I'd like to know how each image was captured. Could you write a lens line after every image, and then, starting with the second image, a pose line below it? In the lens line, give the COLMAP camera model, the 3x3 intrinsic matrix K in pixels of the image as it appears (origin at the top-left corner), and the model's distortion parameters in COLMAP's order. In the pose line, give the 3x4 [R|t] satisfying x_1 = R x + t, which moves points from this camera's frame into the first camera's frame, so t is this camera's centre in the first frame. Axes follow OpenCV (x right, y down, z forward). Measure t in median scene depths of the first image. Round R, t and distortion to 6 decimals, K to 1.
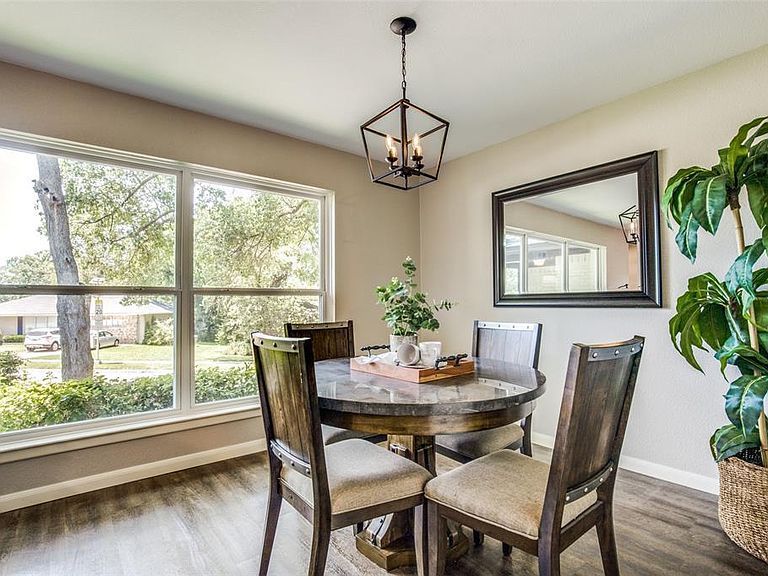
lens RADIAL K [[399.3, 0, 383.1], [0, 399.3, 292.8], [0, 0, 1]] dist [-0.024168, 0.001820]
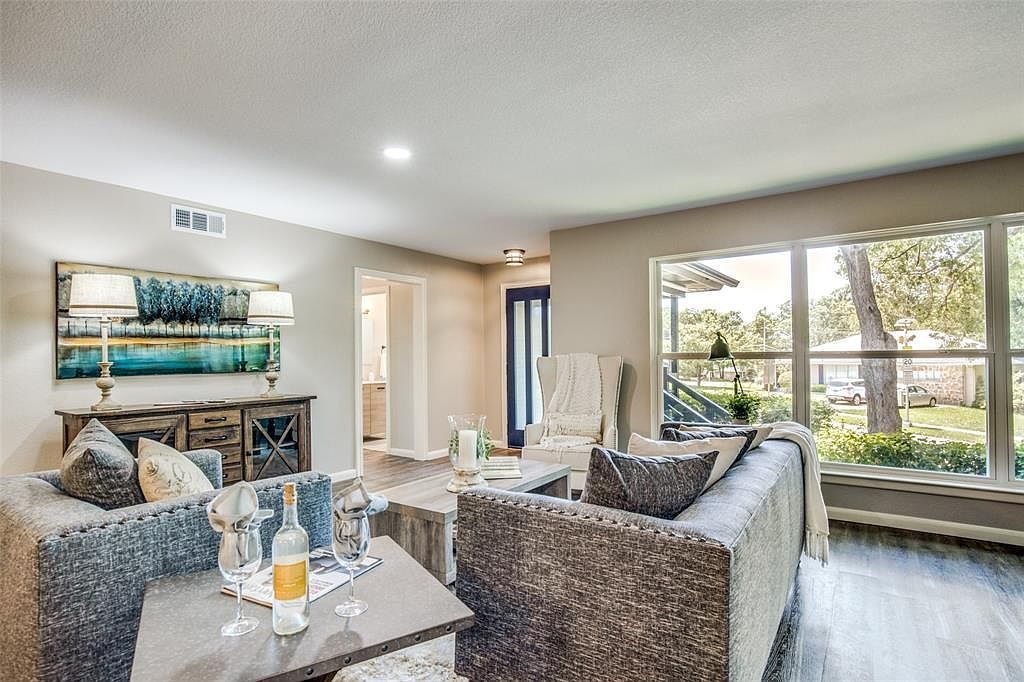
lens RADIAL K [[496.7, 0, 525.2], [0, 496.7, 350.1], [0, 0, 1]] dist [-0.037730, 0.009472]
pose [[0.277286, -0.007116, -0.960761, 0.250870], [0.033015, 0.999453, 0.002126, -0.045951], [0.960220, -0.032309, 0.277369, -0.337013]]
